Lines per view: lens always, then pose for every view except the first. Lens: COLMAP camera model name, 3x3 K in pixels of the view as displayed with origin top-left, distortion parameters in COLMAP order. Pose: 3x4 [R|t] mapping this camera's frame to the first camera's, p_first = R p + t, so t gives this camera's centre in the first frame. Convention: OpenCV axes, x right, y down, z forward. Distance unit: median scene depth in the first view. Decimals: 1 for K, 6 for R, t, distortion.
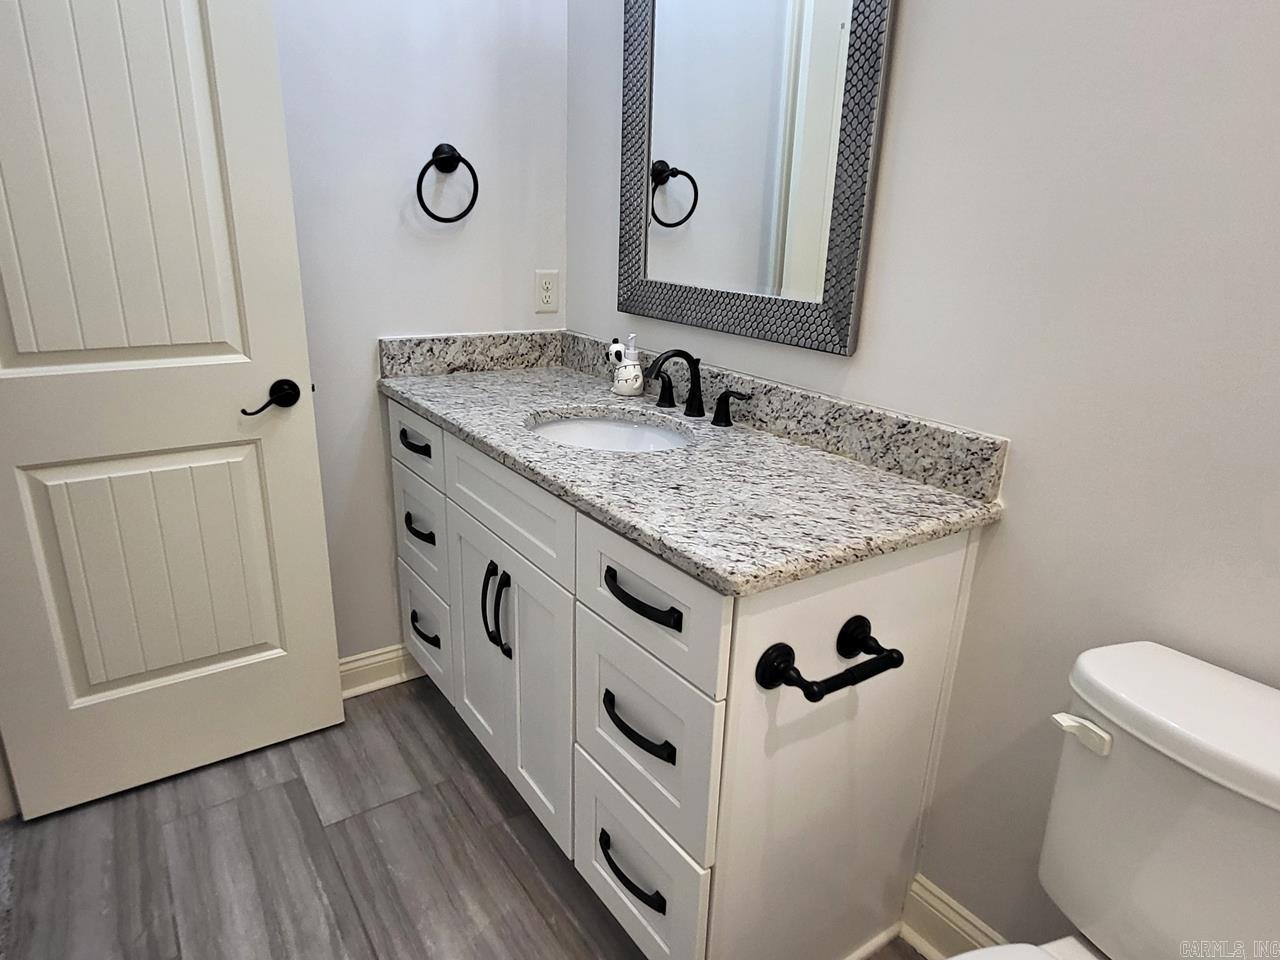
lens RADIAL K [[787.8, 0, 625.6], [0, 787.8, 482.1], [0, 0, 1]] dist [0.006514, 0.002105]
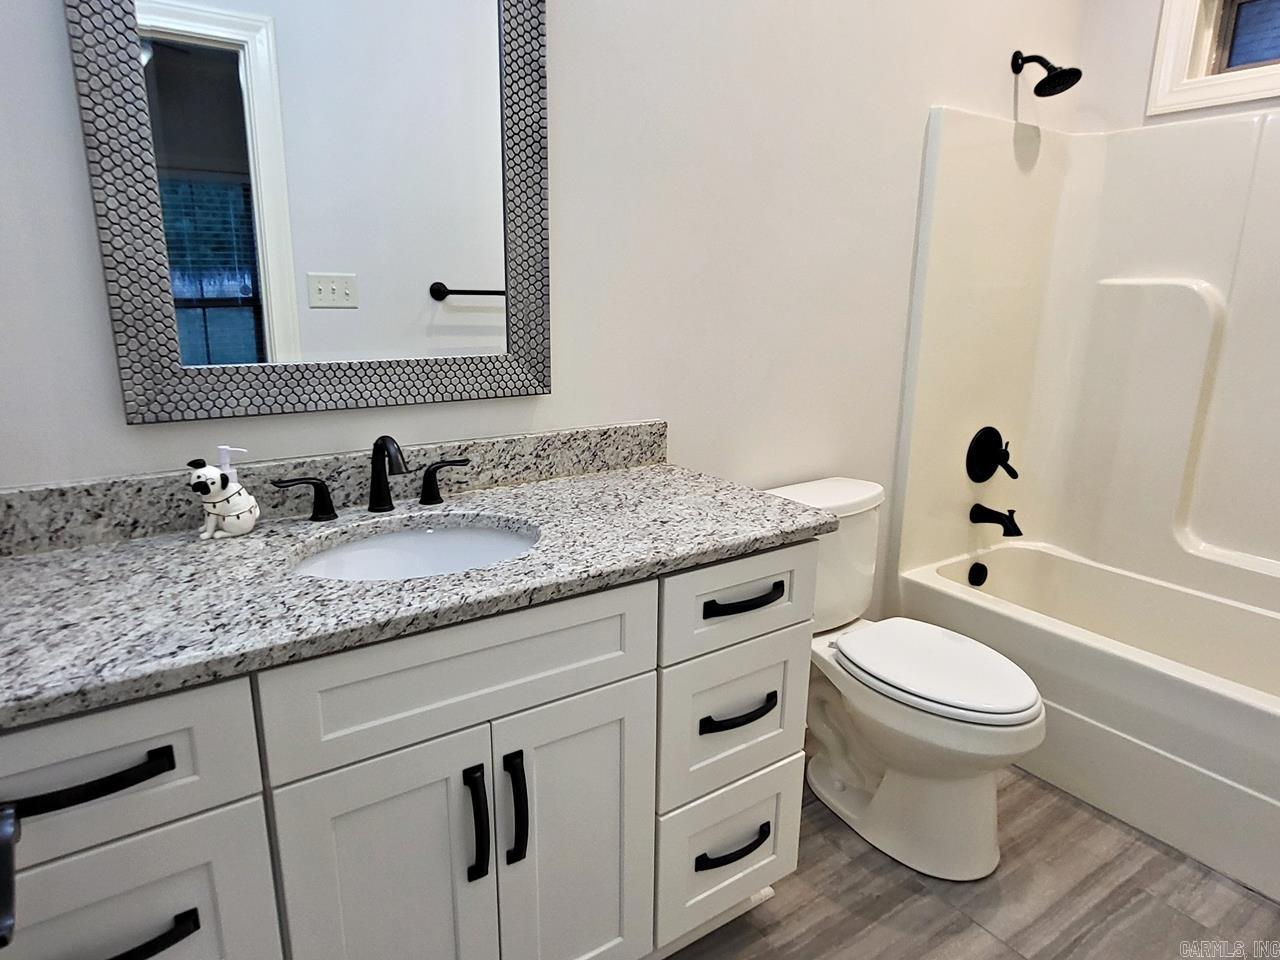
lens RADIAL K [[787.8, 0, 625.6], [0, 787.8, 482.1], [0, 0, 1]] dist [0.006514, 0.002105]
pose [[0.009088, -0.275118, 0.961367, -0.848132], [0.306939, 0.915763, 0.259166, -0.298763], [-0.951686, 0.292726, 0.092767, 0.799728]]
